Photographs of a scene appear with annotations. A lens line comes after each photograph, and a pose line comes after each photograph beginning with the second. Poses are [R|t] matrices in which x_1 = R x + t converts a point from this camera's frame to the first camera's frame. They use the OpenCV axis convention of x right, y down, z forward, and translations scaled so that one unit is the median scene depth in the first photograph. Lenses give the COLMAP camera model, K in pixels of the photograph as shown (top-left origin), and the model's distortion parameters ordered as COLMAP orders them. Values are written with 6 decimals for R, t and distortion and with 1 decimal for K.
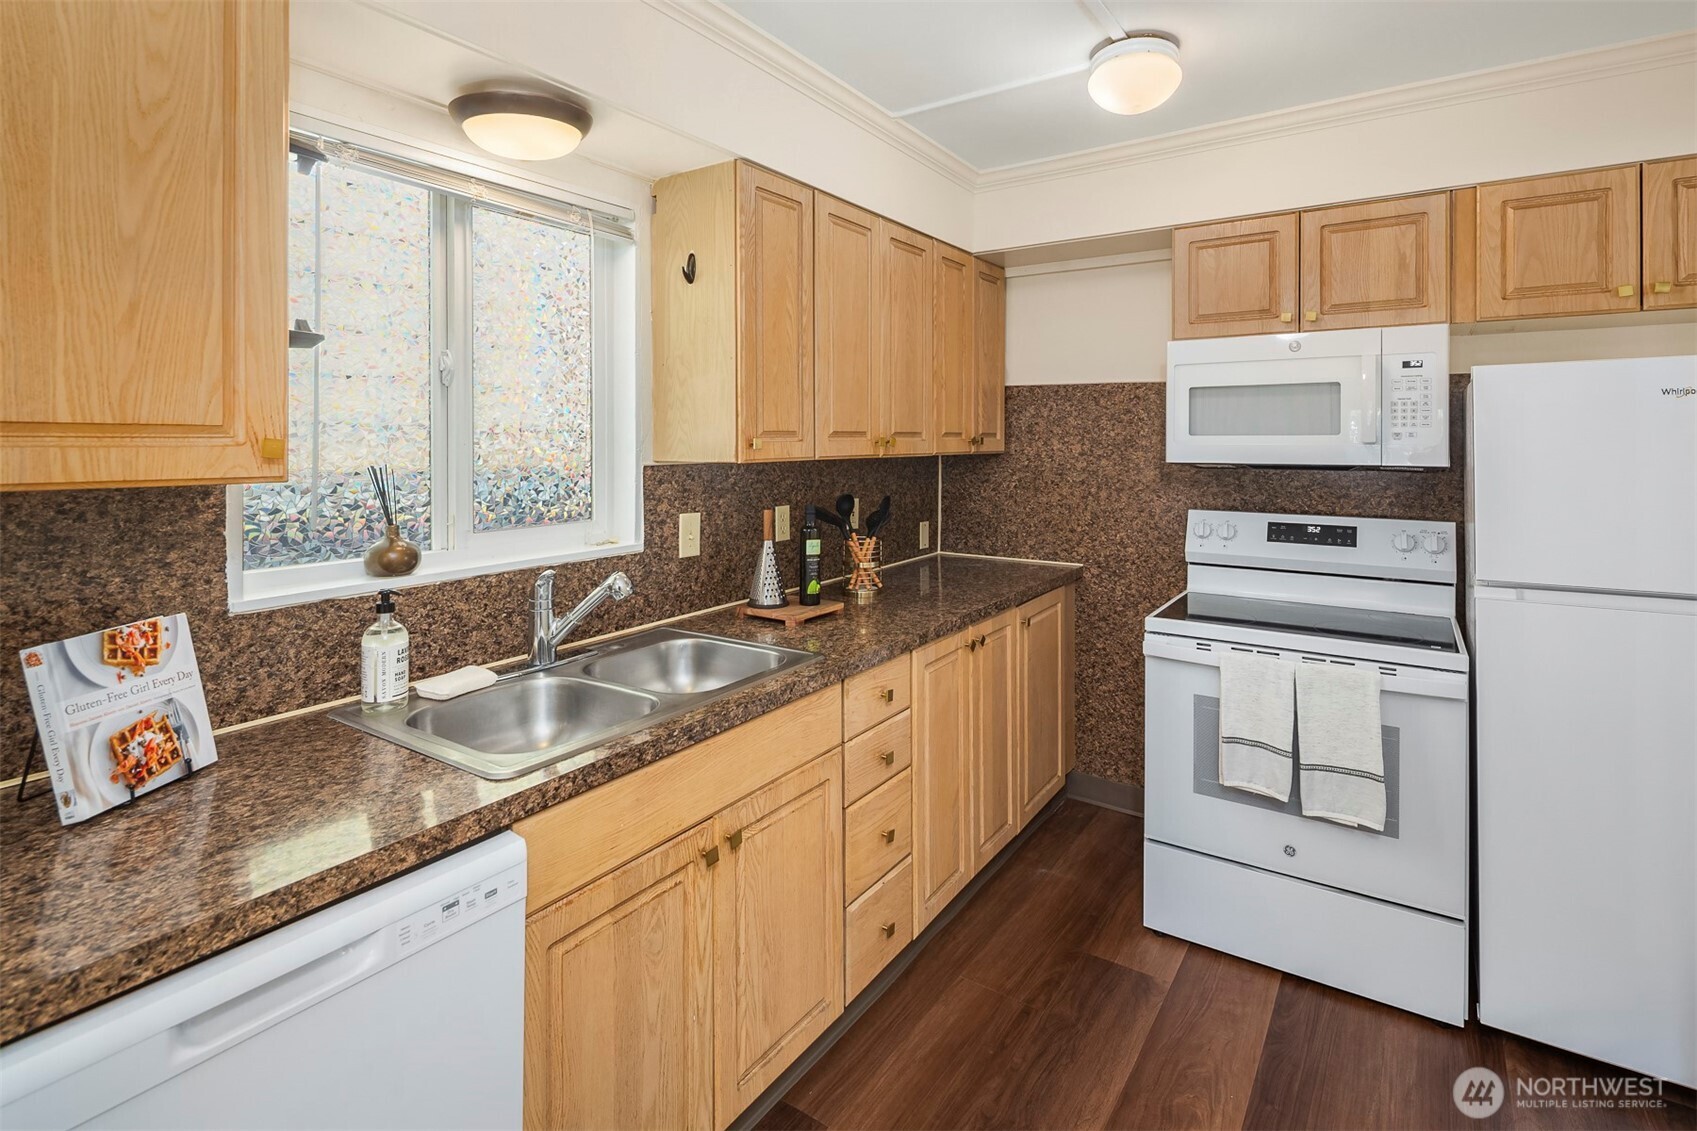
lens RADIAL K [[825.8, 0, 889.5], [0, 825.8, 439.5], [0, 0, 1]] dist [-0.004970, -0.001850]
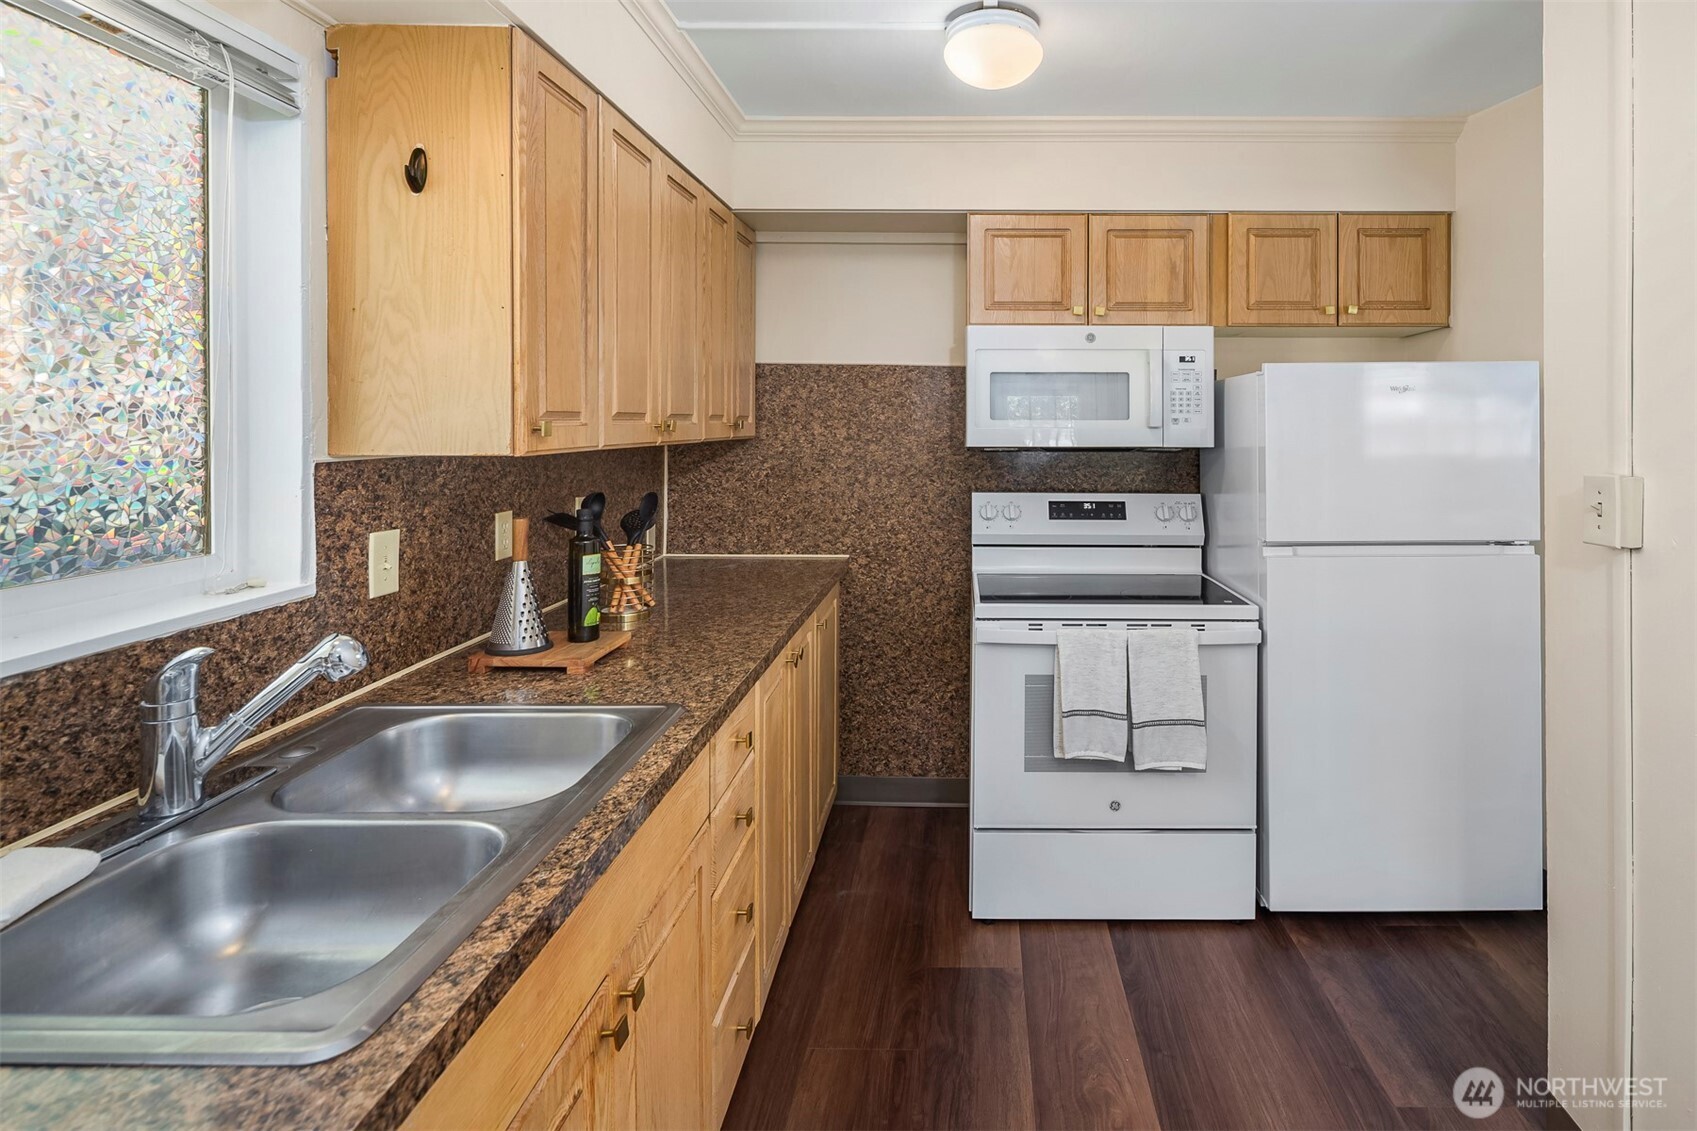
lens RADIAL K [[825.8, 0, 980.0], [0, 825.8, 426.3], [0, 0, 1]] dist [-0.004970, -0.001850]
pose [[0.831435, -0.000147, 0.555622, -0.243957], [-0.002627, 0.999988, 0.004195, -0.001290], [-0.555616, -0.004948, 0.831424, 0.190174]]
